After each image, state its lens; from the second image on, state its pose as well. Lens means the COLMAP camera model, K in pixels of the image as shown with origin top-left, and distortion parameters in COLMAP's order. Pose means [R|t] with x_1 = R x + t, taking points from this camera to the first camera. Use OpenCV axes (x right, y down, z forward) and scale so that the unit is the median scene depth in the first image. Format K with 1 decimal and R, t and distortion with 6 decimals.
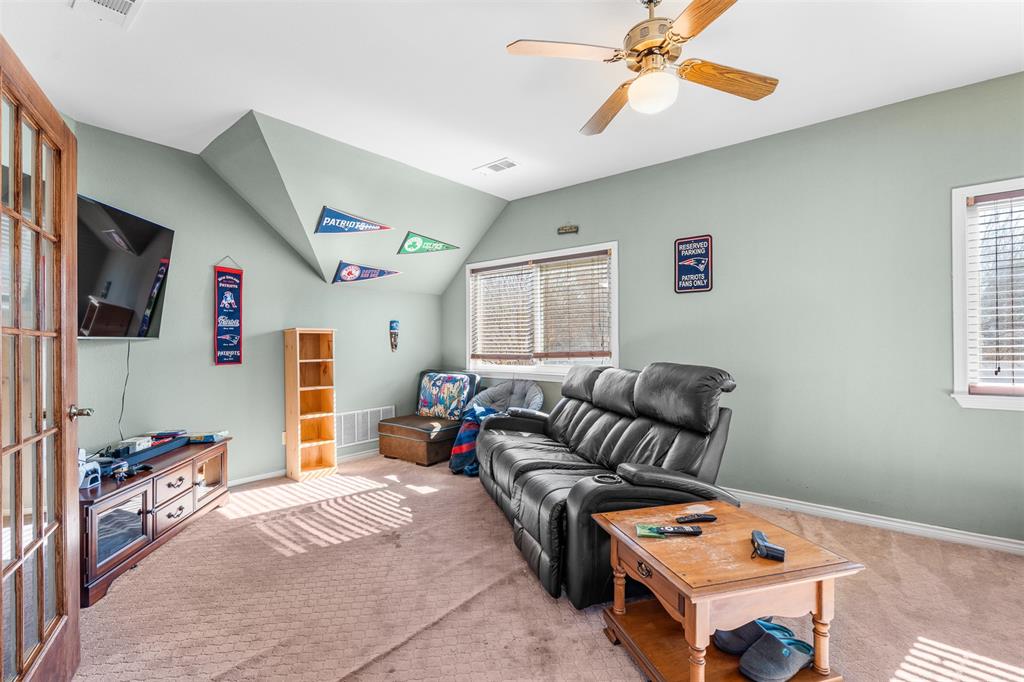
lens RADIAL K [[460.7, 0, 512.2], [0, 460.7, 341.9], [0, 0, 1]] dist [-0.007726, 0.001925]
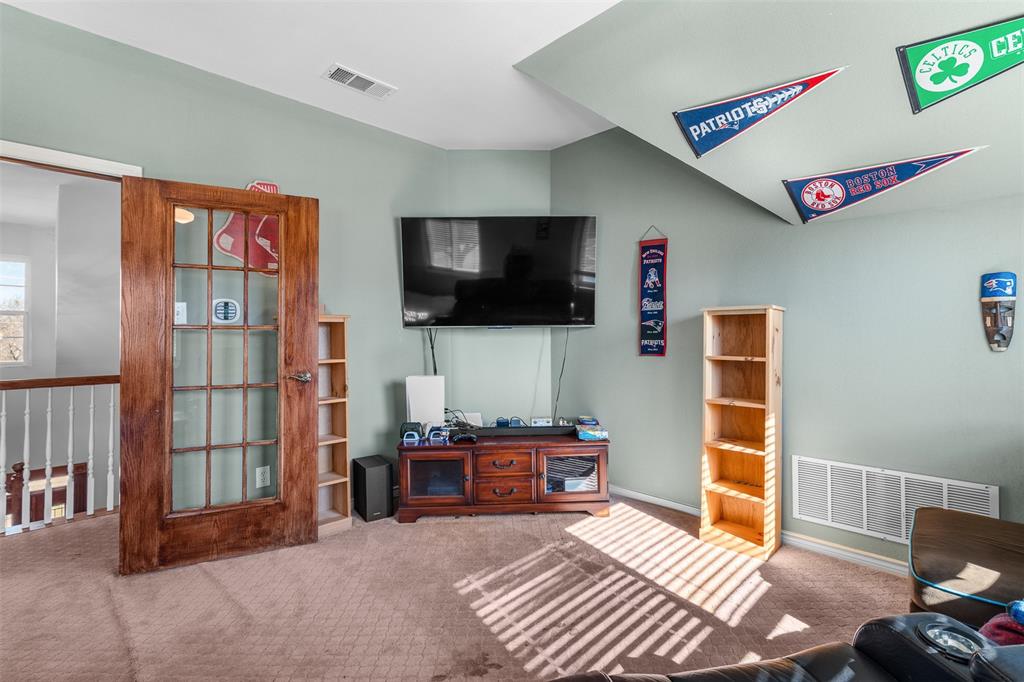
lens RADIAL K [[460.7, 0, 516.9], [0, 460.7, 328.6], [0, 0, 1]] dist [-0.007726, 0.001925]
pose [[-0.100405, -0.002506, -0.994944, 0.235203], [0.005591, 0.999980, -0.003083, 0.000916], [0.994931, -0.005872, -0.100389, 0.836689]]
